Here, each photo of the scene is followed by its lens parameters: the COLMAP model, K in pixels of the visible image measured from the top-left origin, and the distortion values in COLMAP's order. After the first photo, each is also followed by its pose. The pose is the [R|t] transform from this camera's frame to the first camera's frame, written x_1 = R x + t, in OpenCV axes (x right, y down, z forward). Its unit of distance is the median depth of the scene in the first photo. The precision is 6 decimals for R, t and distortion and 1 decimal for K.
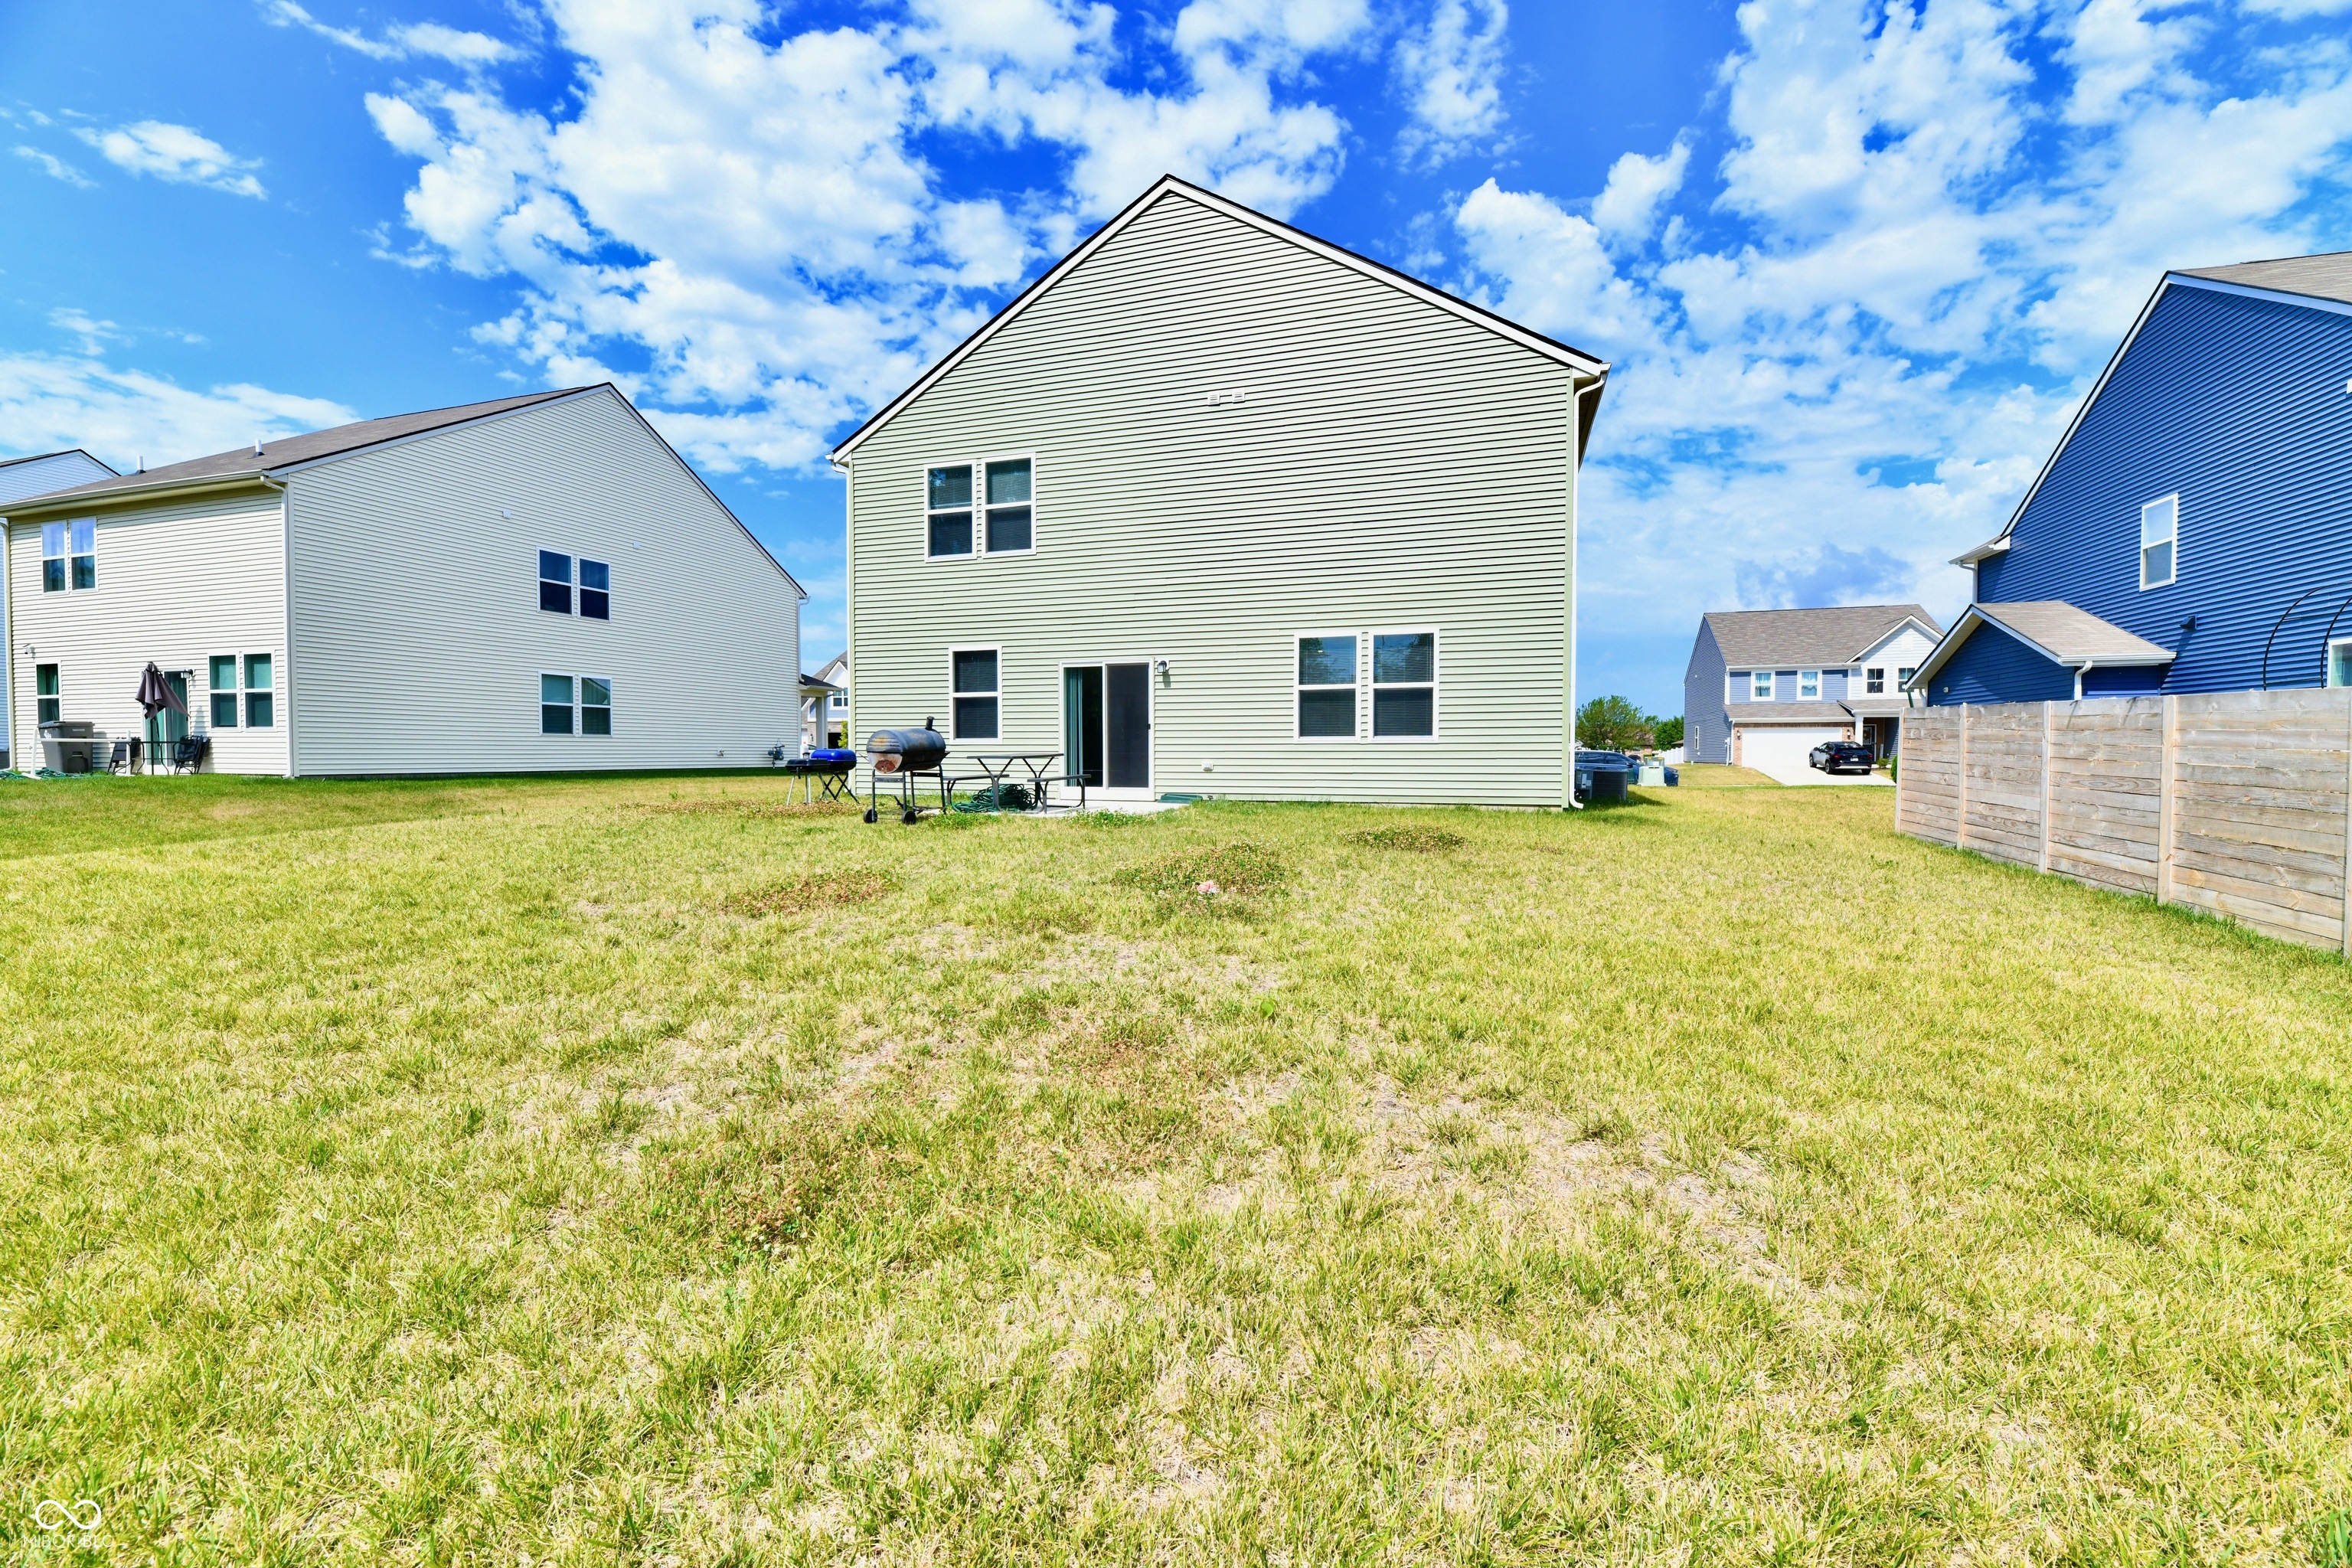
lens RADIAL K [[958.6, 0, 1184.9], [0, 958.6, 779.6], [0, 0, 1]] dist [-0.003380, -0.000588]
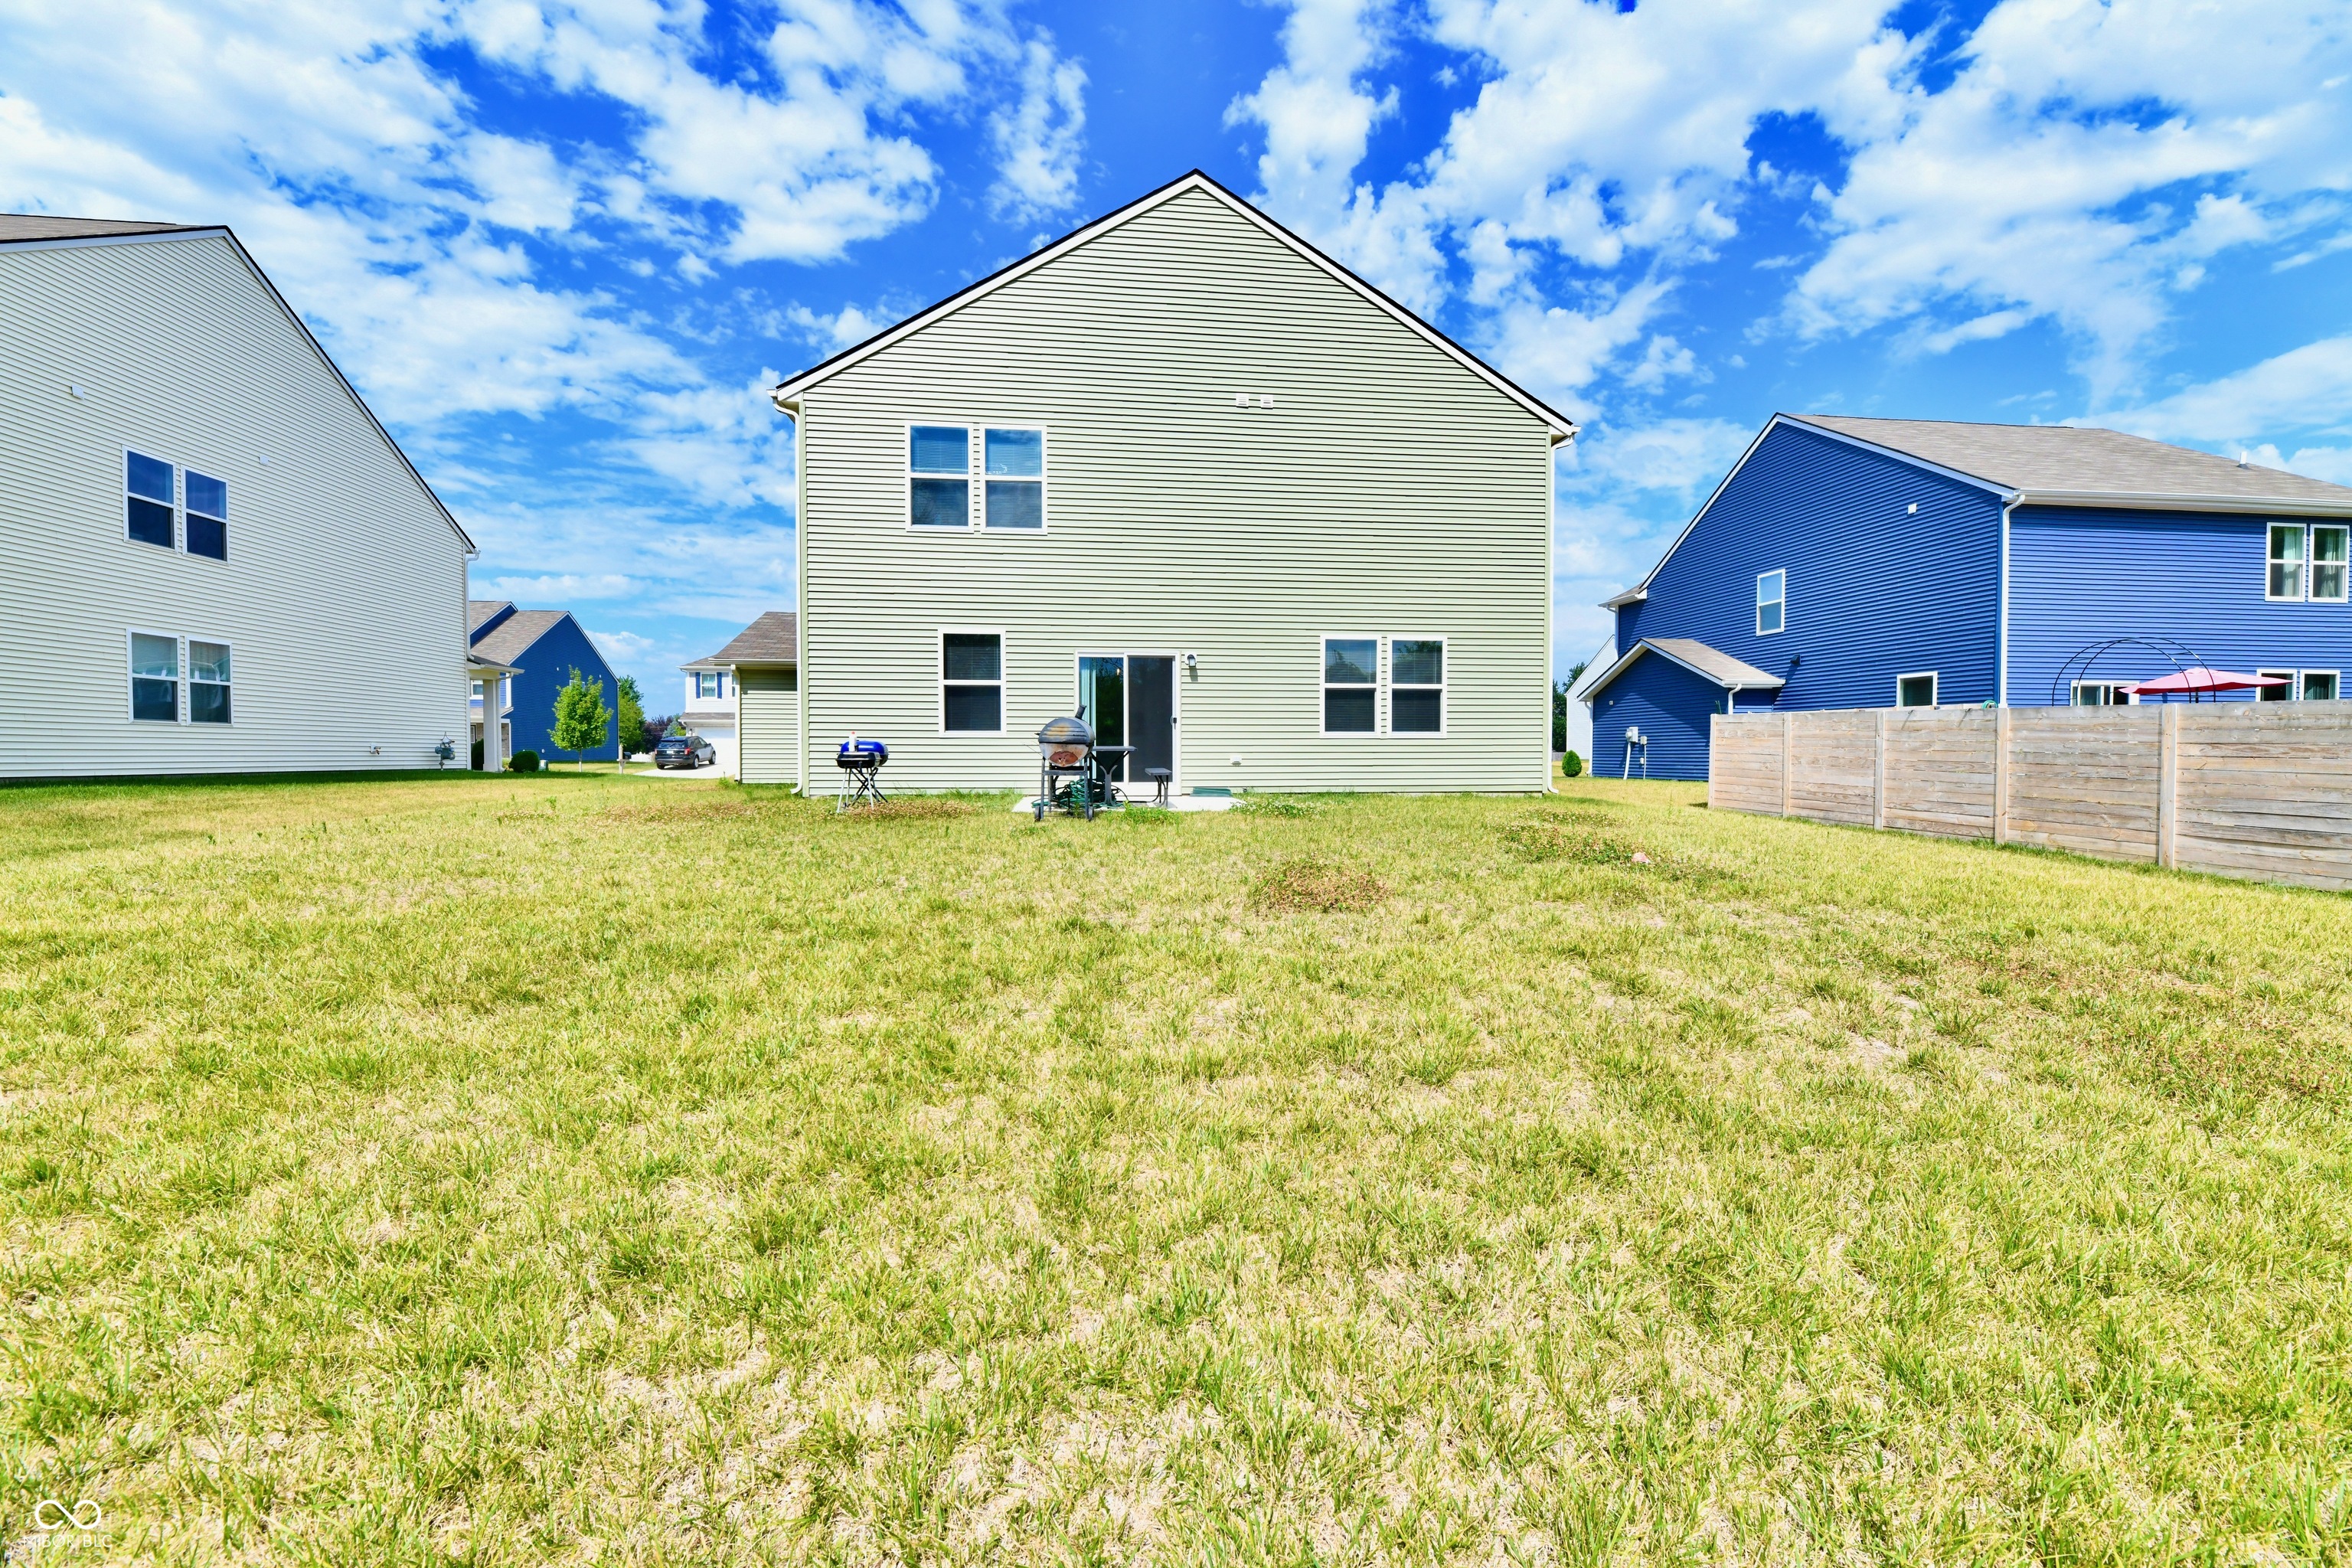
lens RADIAL K [[958.6, 0, 1184.7], [0, 958.6, 777.7], [0, 0, 1]] dist [-0.003380, -0.000588]
pose [[0.902565, -0.010446, 0.430427, -0.435173], [0.012763, 0.999915, -0.002496, 0.006107], [-0.430364, 0.007746, 0.902622, 0.099308]]
